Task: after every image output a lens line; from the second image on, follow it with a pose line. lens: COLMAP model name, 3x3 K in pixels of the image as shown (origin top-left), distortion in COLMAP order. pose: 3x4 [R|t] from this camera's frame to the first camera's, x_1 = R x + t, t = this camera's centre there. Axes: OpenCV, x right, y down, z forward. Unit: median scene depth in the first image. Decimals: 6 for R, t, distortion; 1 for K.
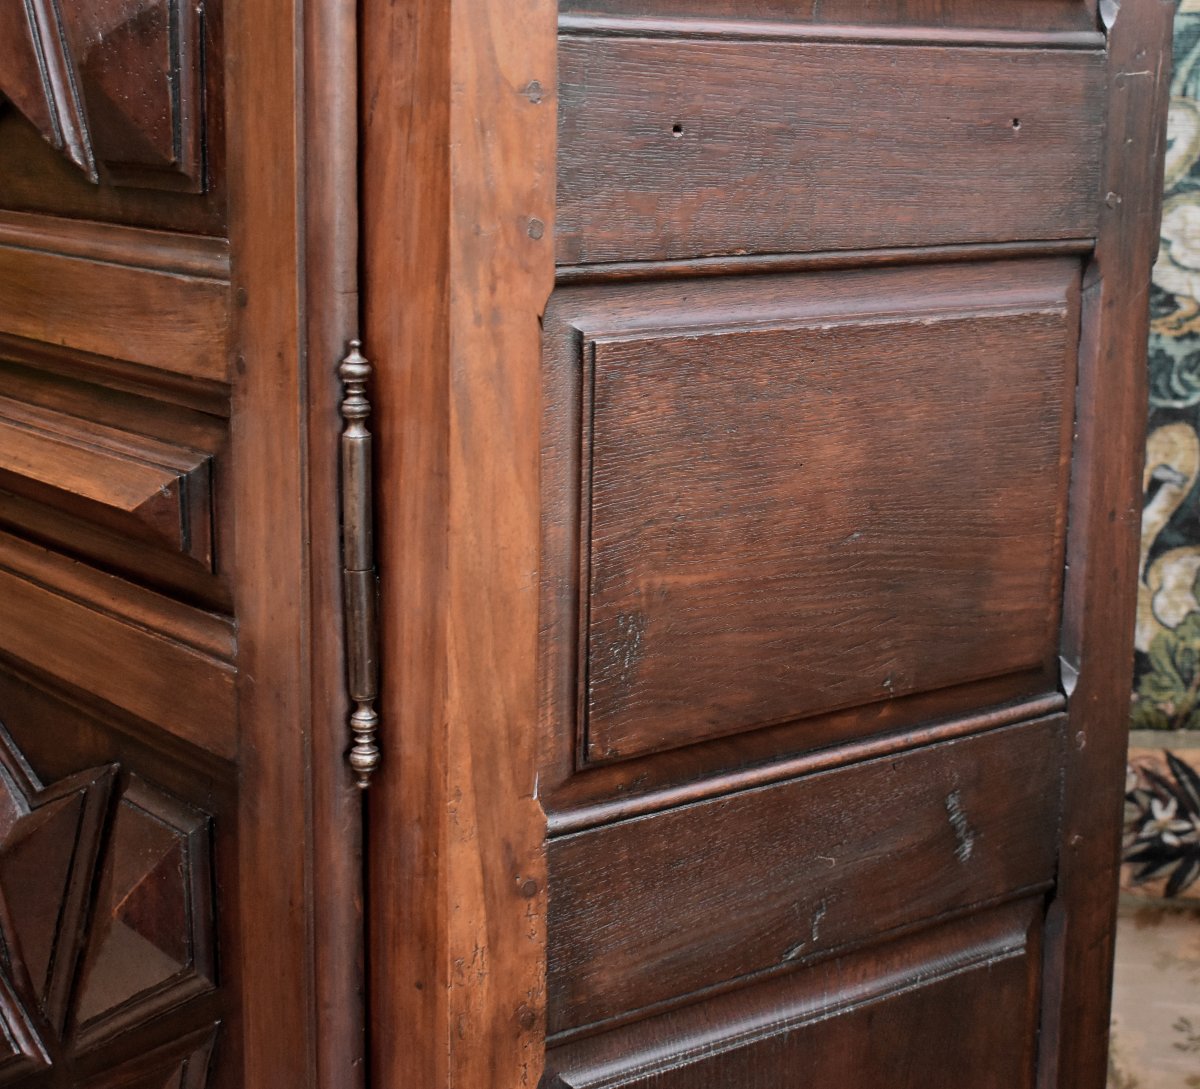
lens RADIAL K [[2270.9, 0, 600.0], [0, 2270.9, 544.5], [0, 0, 1]] dist [0.007972, 0.009164]
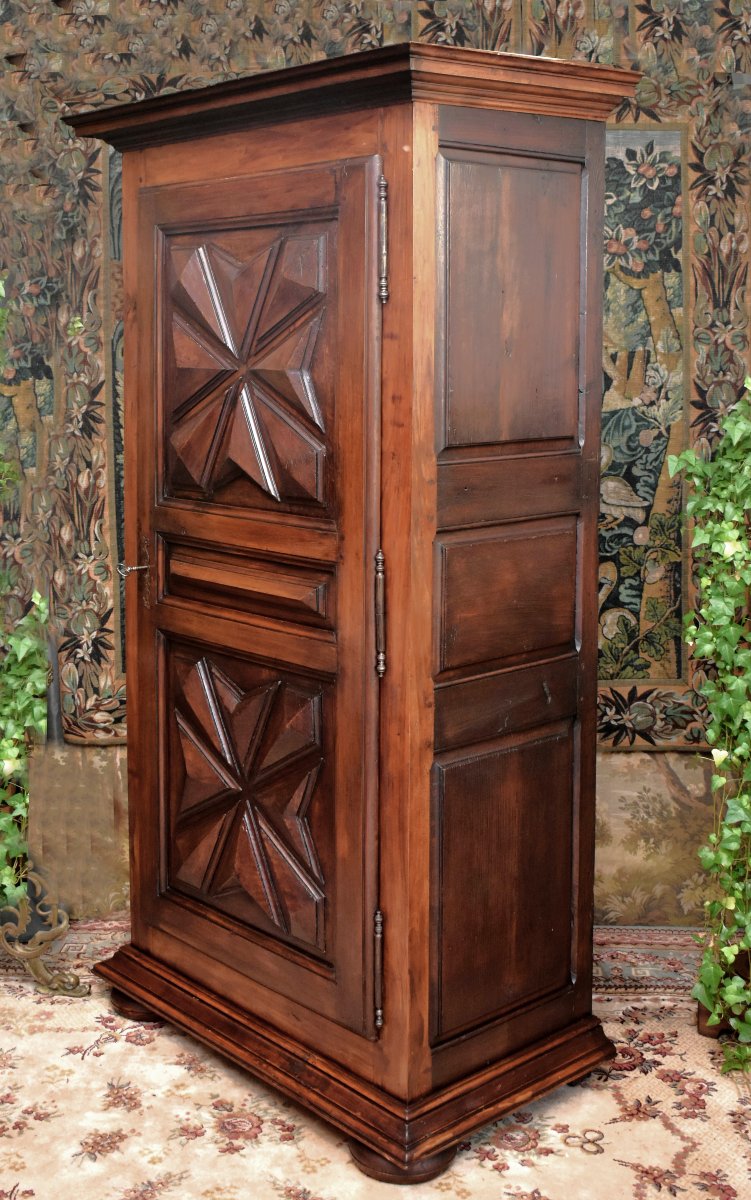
lens RADIAL K [[1445.3, 0, 281.9], [0, 1445.3, 483.3], [0, 0, 1]] dist [-0.002941, 0.010161]
pose [[0.999328, -0.024548, 0.027235, -0.273196], [0.027262, 0.994180, -0.104222, 0.034295], [-0.024518, 0.104894, 0.994181, -1.086665]]
